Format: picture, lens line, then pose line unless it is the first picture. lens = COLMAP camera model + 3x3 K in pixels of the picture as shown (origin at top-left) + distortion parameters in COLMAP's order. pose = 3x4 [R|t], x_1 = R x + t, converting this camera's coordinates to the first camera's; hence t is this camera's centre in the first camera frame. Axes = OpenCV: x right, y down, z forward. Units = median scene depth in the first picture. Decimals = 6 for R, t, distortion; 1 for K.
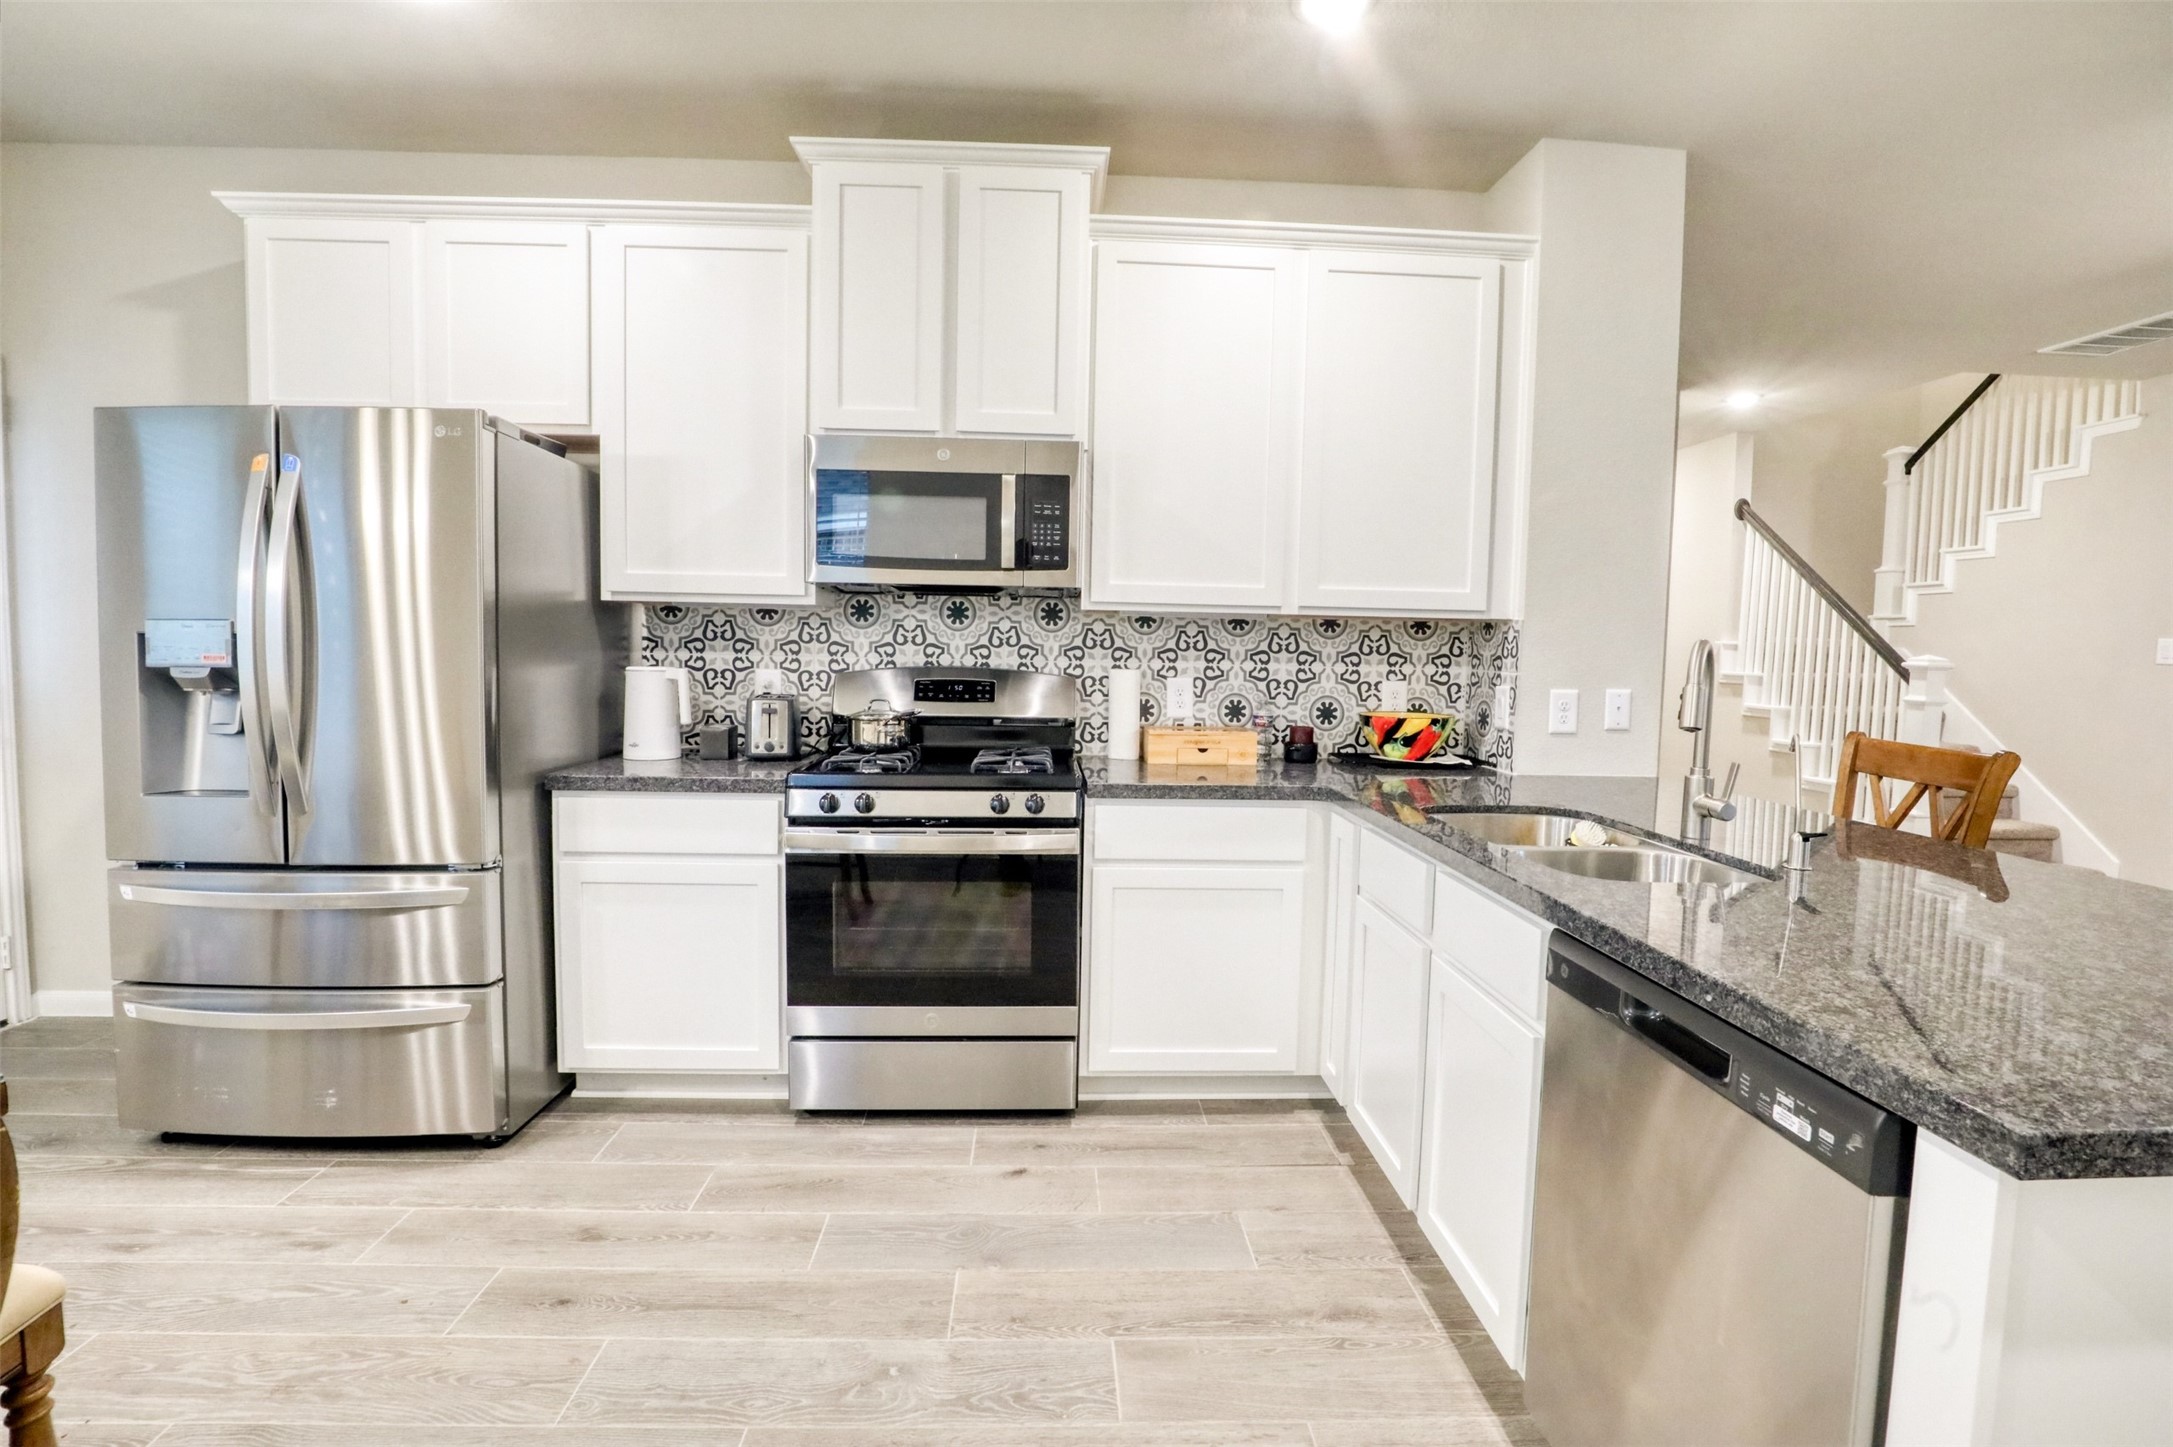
lens RADIAL K [[995.1, 0, 1080.5], [0, 995.1, 711.0], [0, 0, 1]] dist [-0.037510, 0.006667]
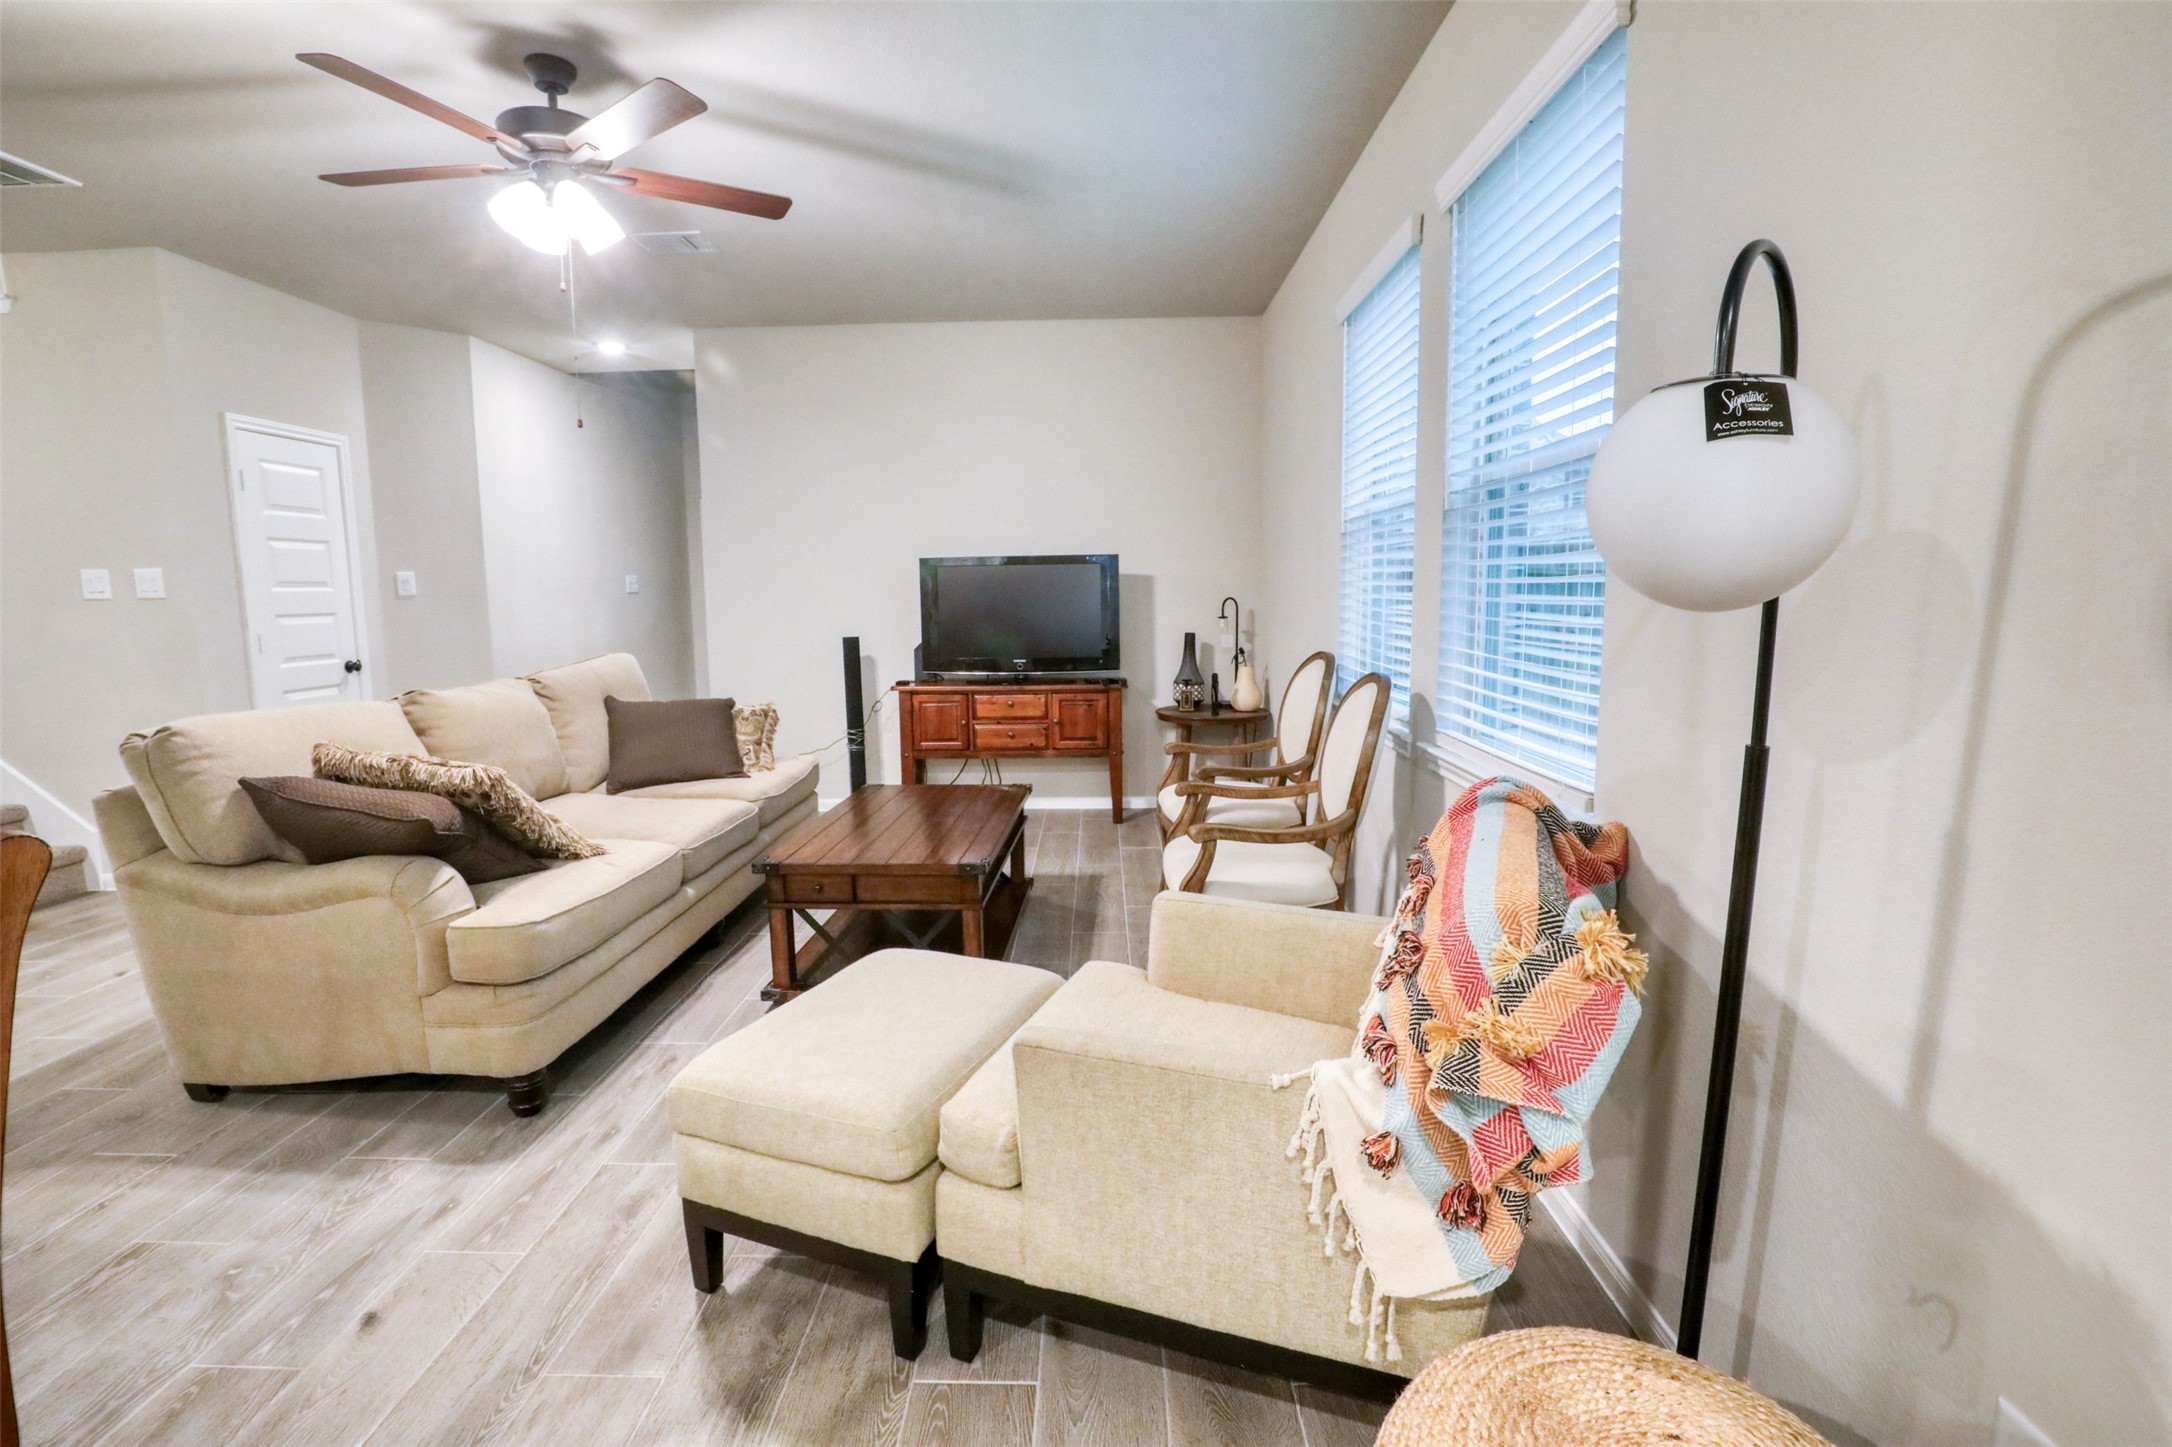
lens RADIAL K [[987.2, 0, 1075.0], [0, 987.2, 713.7], [0, 0, 1]] dist [-0.025175, 0.000729]
pose [[0.067919, -0.147287, 0.986759, 0.565394], [0.082349, 0.986496, 0.141580, 0.005758], [-0.994287, 0.071642, 0.079131, 0.090482]]
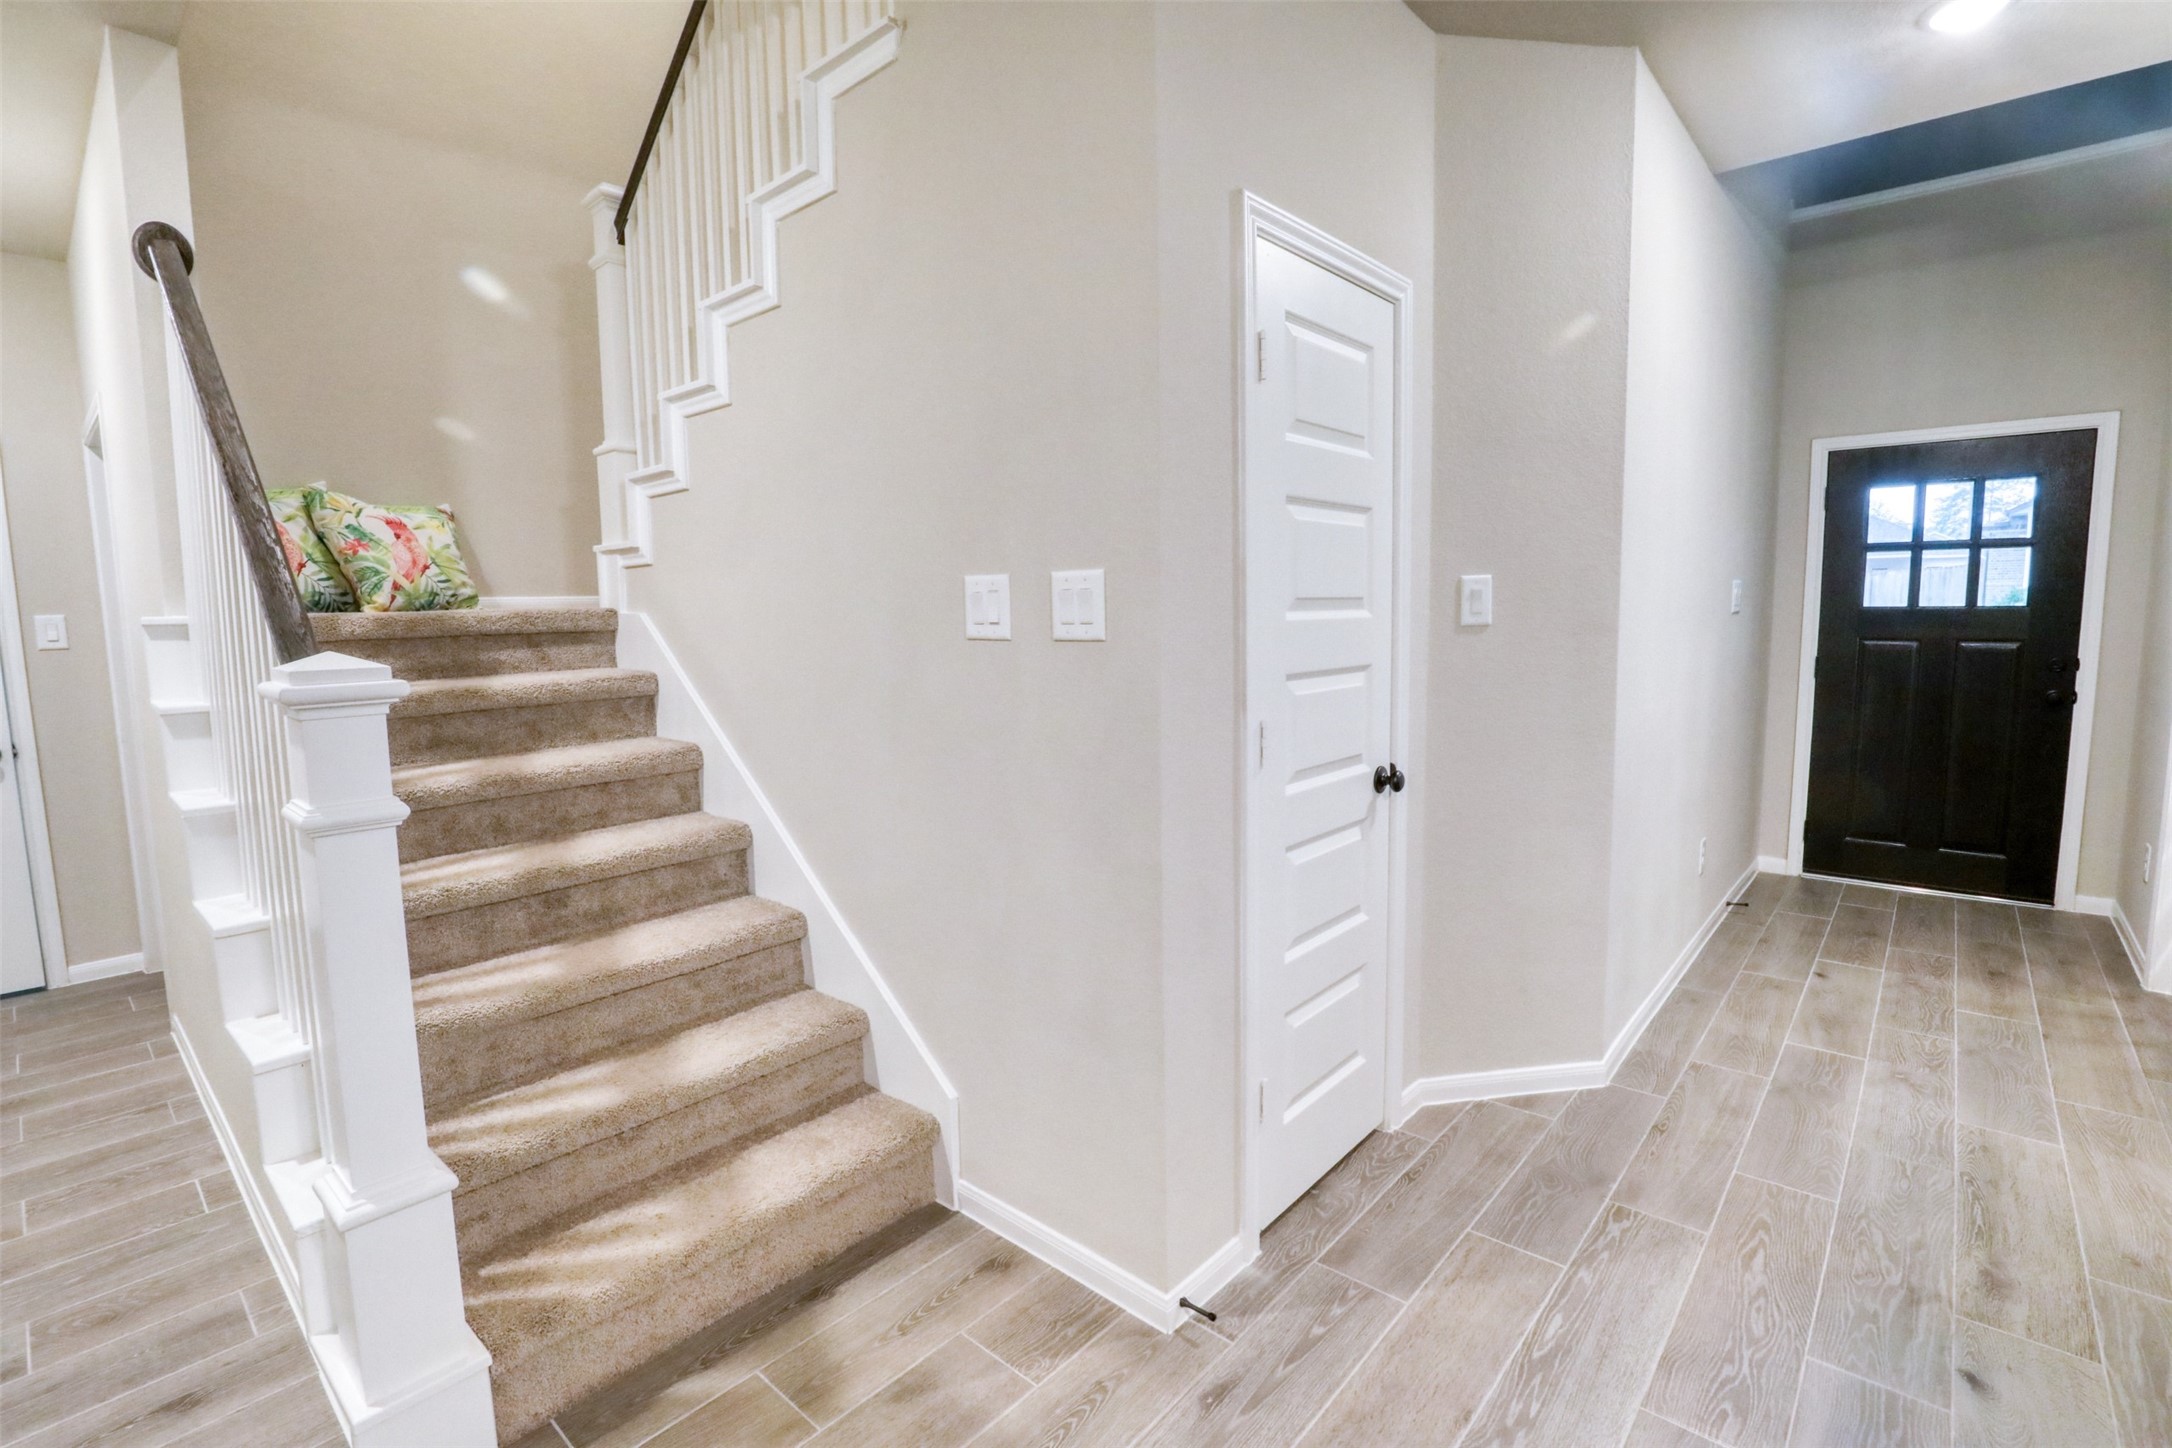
lens RADIAL K [[987.2, 0, 1075.0], [0, 987.2, 714.2], [0, 0, 1]] dist [-0.025175, 0.000729]
pose [[0.700458, -0.111414, 0.704944, 1.554143], [0.081296, 0.993766, 0.076283, -0.082694], [-0.709049, 0.003876, 0.705149, 1.220905]]
